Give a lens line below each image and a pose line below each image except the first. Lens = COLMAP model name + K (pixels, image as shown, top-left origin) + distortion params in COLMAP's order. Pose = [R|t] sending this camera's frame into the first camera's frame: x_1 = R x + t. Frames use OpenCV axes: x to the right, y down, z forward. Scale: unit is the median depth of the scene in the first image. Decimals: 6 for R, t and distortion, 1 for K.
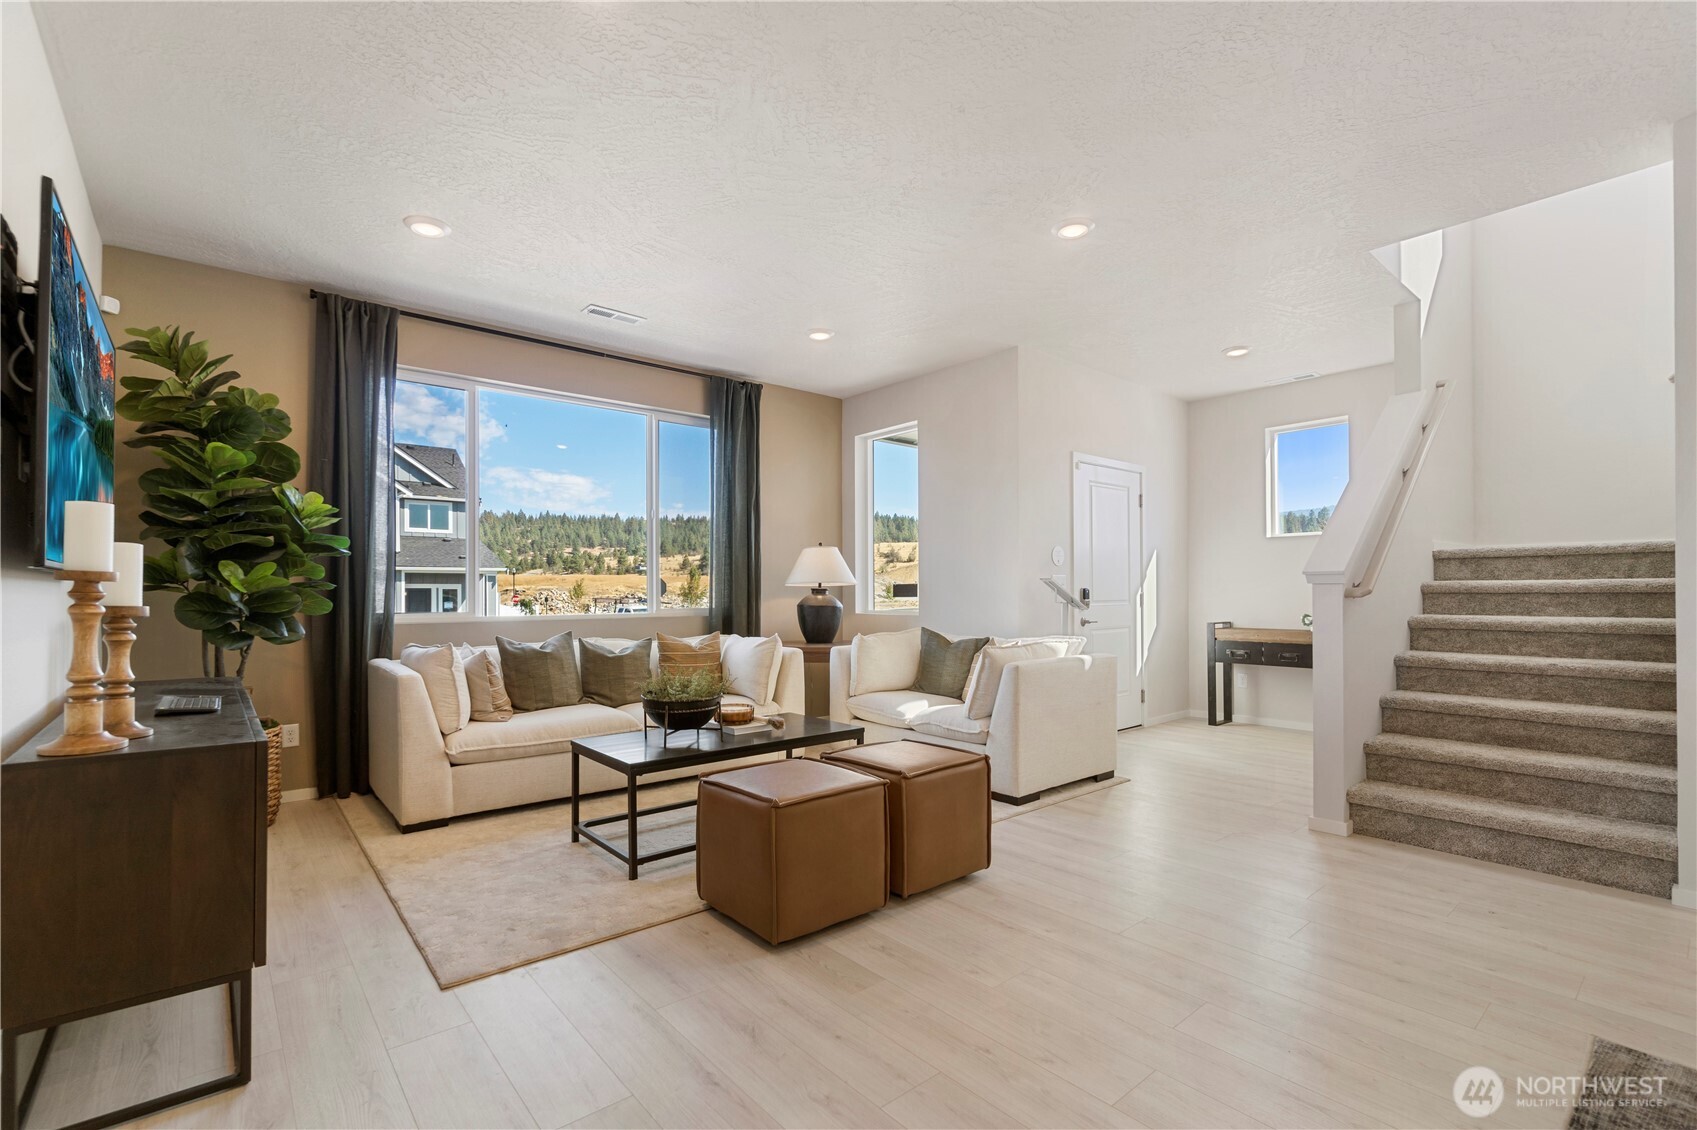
lens RADIAL K [[742.8, 0, 849.2], [0, 742.8, 592.8], [0, 0, 1]] dist [-0.010471, 0.001010]
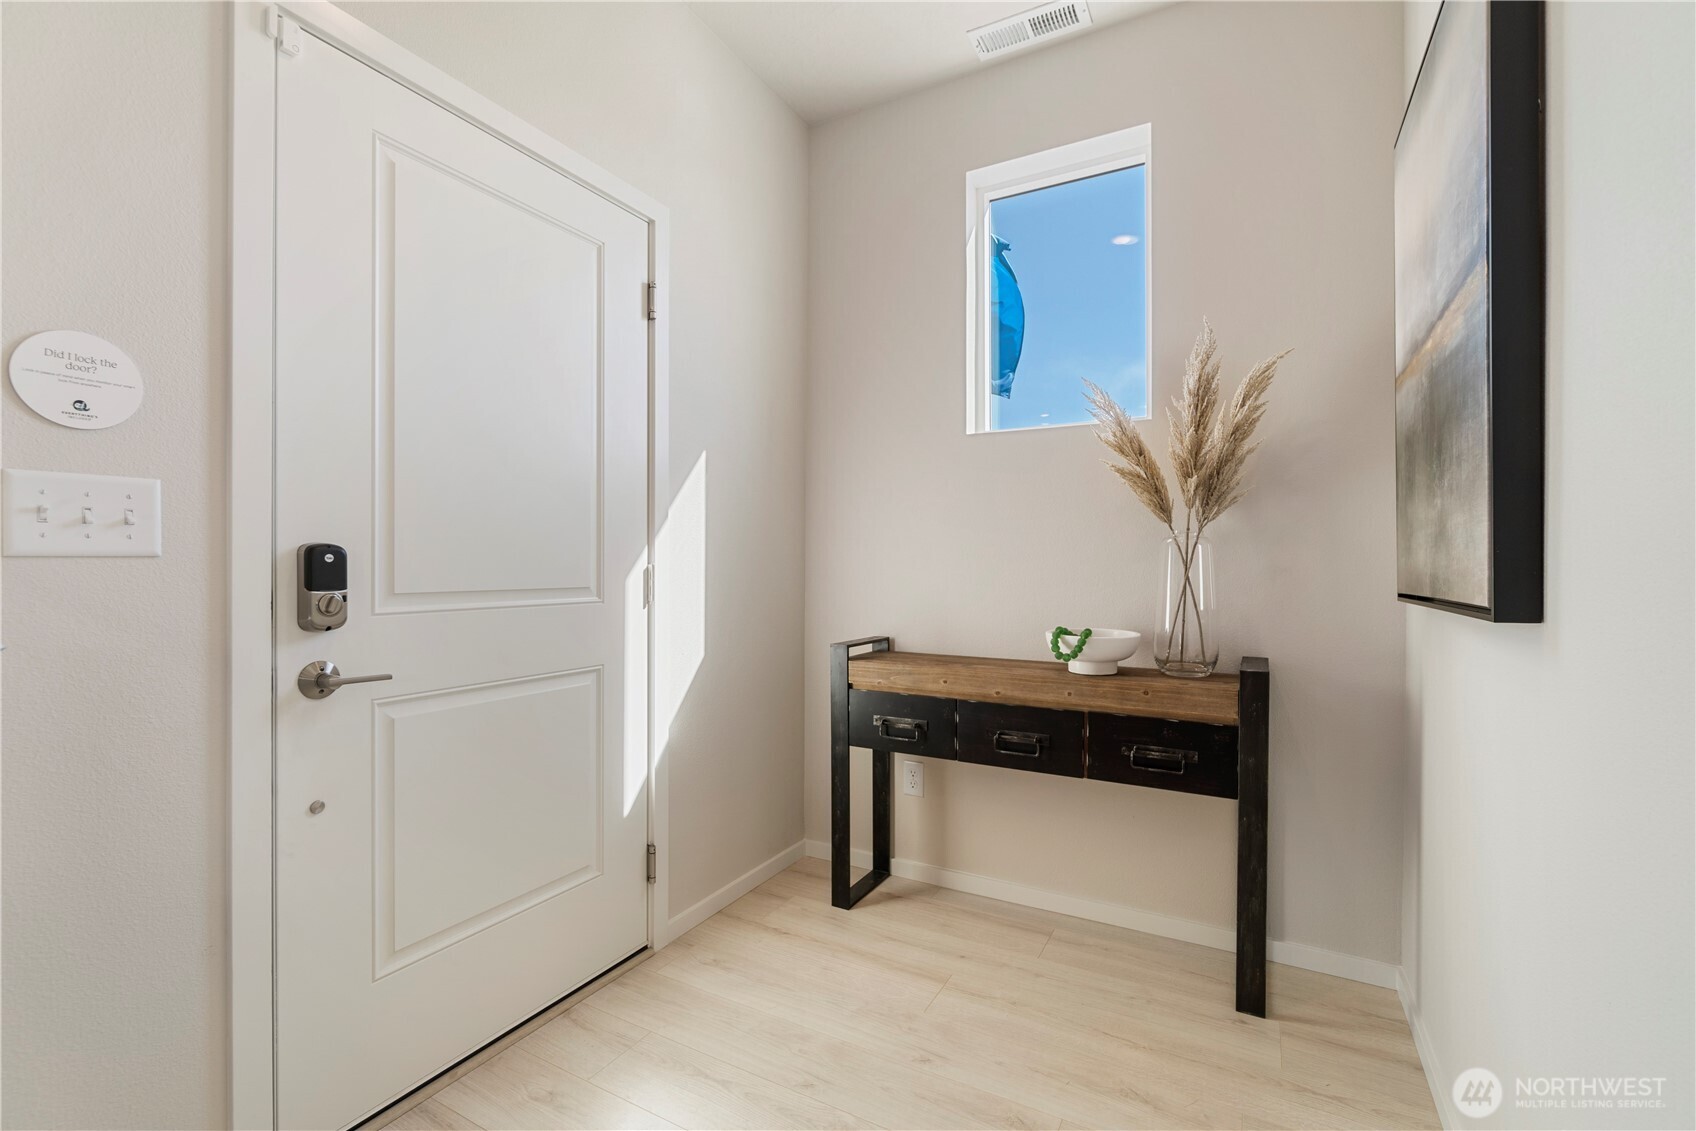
lens RADIAL K [[742.3, 0, 847.1], [0, 742.3, 564.7], [0, 0, 1]] dist [-0.010471, 0.001010]
pose [[0.933980, 0.010138, 0.357180, 0.357096], [-0.009615, 0.999949, -0.003238, -0.000448], [-0.357195, -0.000410, 0.934030, 0.642550]]
